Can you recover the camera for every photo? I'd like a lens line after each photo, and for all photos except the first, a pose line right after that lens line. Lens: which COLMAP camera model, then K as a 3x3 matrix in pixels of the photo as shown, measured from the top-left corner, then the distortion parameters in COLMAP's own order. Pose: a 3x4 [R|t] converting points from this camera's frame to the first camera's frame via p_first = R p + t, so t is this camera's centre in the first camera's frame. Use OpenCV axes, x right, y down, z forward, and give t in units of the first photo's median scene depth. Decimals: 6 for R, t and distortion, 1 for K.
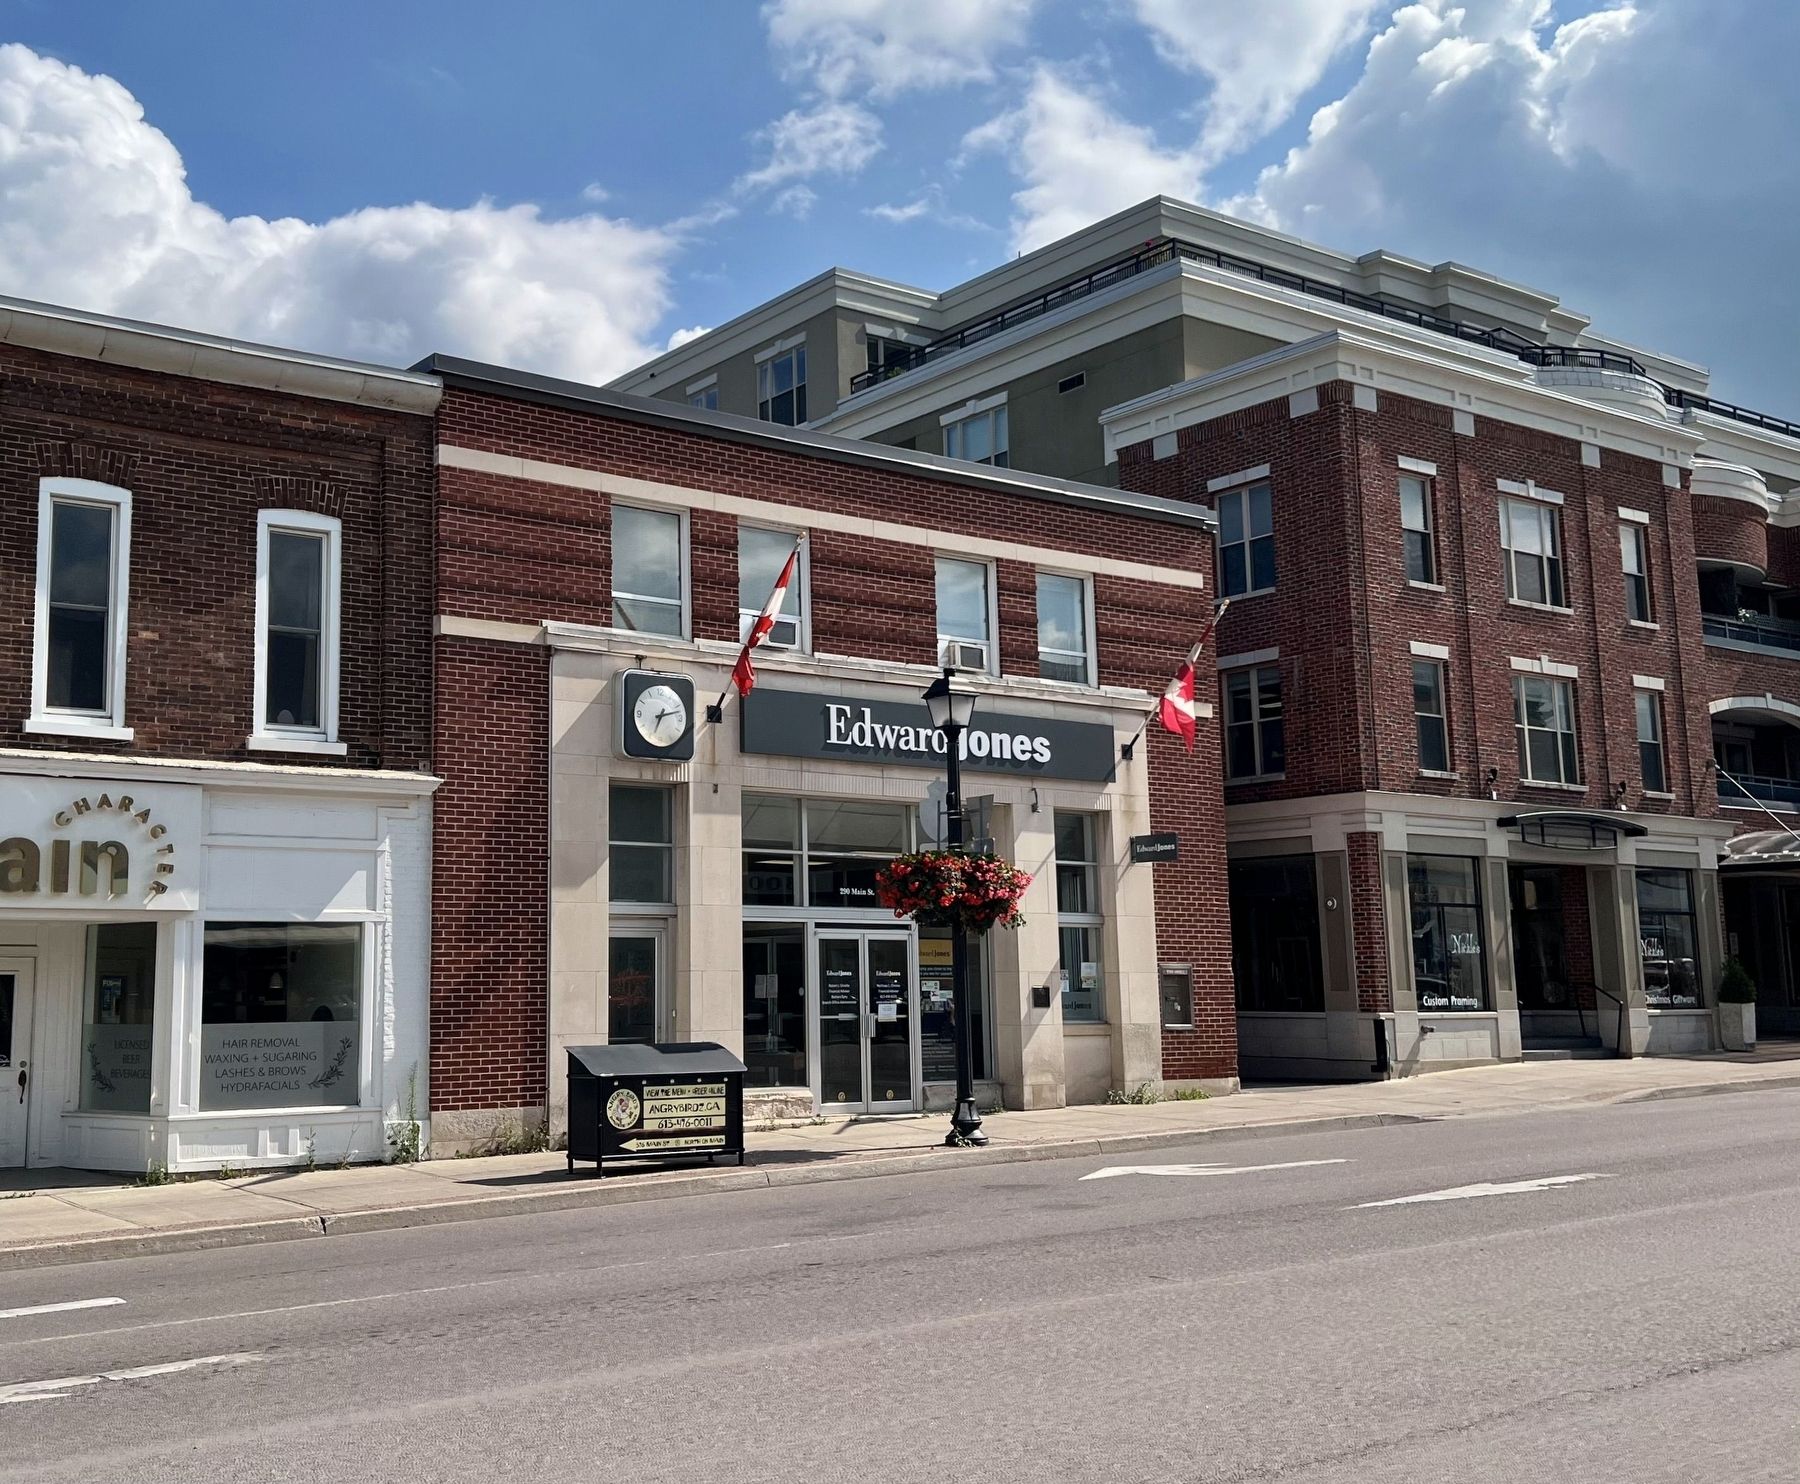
lens RADIAL K [[1986.9, 0, 899.1], [0, 1986.9, 737.1], [0, 0, 1]] dist [0.005387, 0.000000]
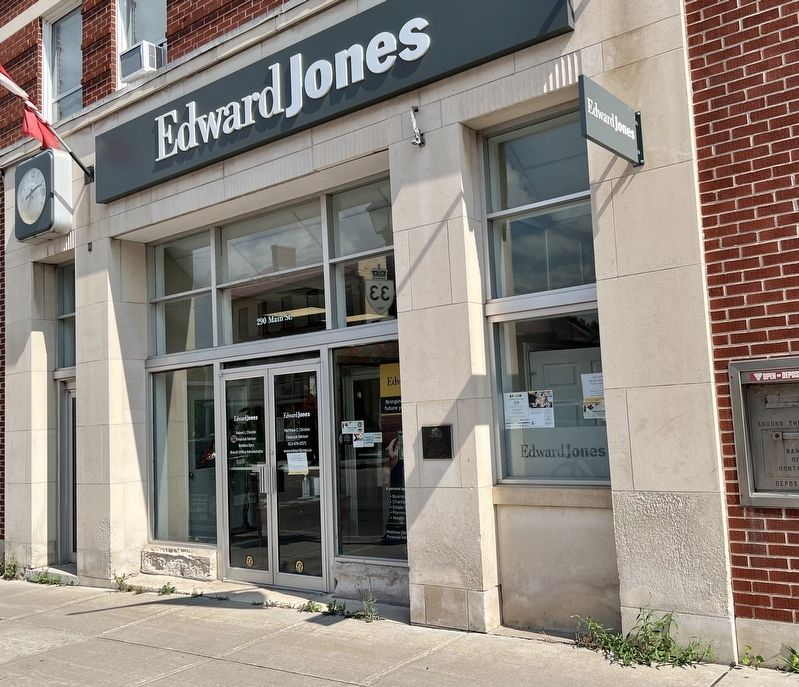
lens RADIAL K [[790.8, 0, 418.6], [0, 790.8, 379.3], [0, 0, 1]] dist [0.022148, 0.000000]
pose [[0.268049, -0.062838, -0.961354, 0.314297], [0.172713, 0.984839, -0.016216, 0.118778], [0.947797, -0.161691, 0.274838, 0.963237]]
